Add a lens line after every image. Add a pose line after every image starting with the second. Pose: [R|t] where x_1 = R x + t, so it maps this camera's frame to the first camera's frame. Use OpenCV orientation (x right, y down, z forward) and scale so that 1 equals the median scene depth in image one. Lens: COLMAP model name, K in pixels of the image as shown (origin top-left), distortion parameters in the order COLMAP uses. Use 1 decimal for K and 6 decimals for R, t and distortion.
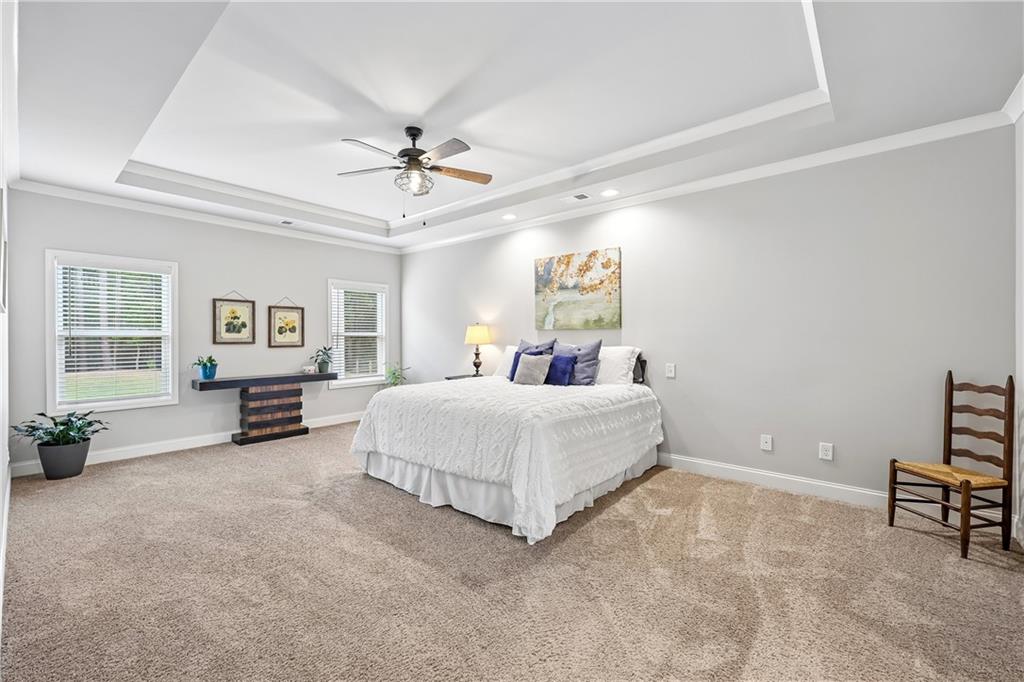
lens RADIAL K [[423.5, 0, 511.4], [0, 423.5, 338.0], [0, 0, 1]] dist [0.000267, -0.000046]
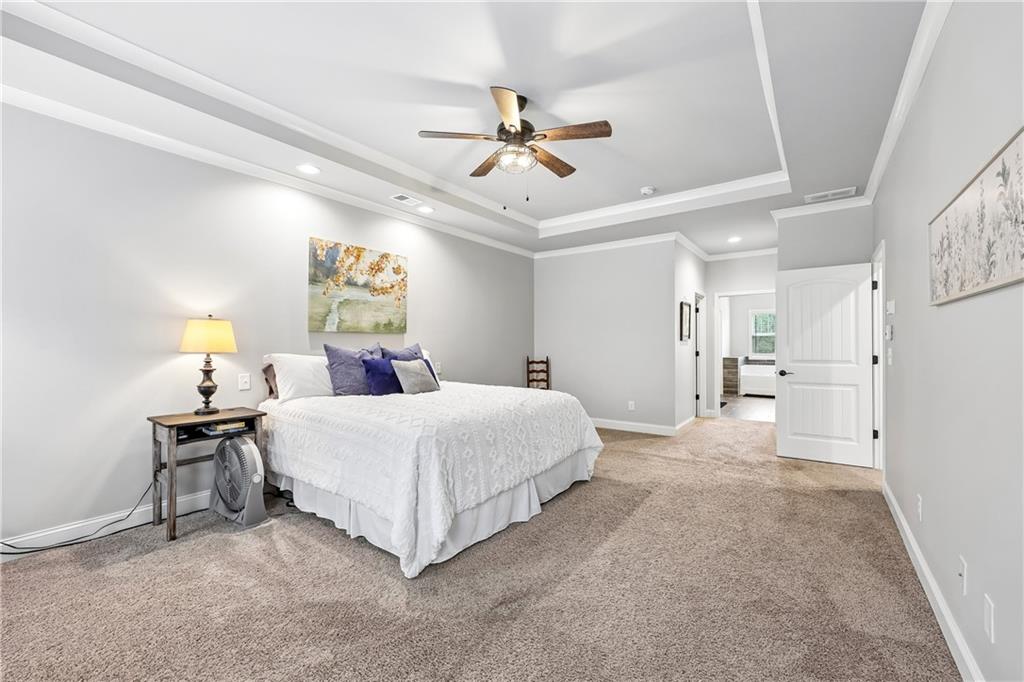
lens RADIAL K [[427.2, 0, 506.3], [0, 427.2, 342.9], [0, 0, 1]] dist [0.000035, -0.000133]
pose [[-0.077697, 0.004840, 0.996965, -0.749109], [0.008781, 0.999953, -0.004171, 0.007742], [-0.996938, 0.008430, -0.077736, 0.744005]]
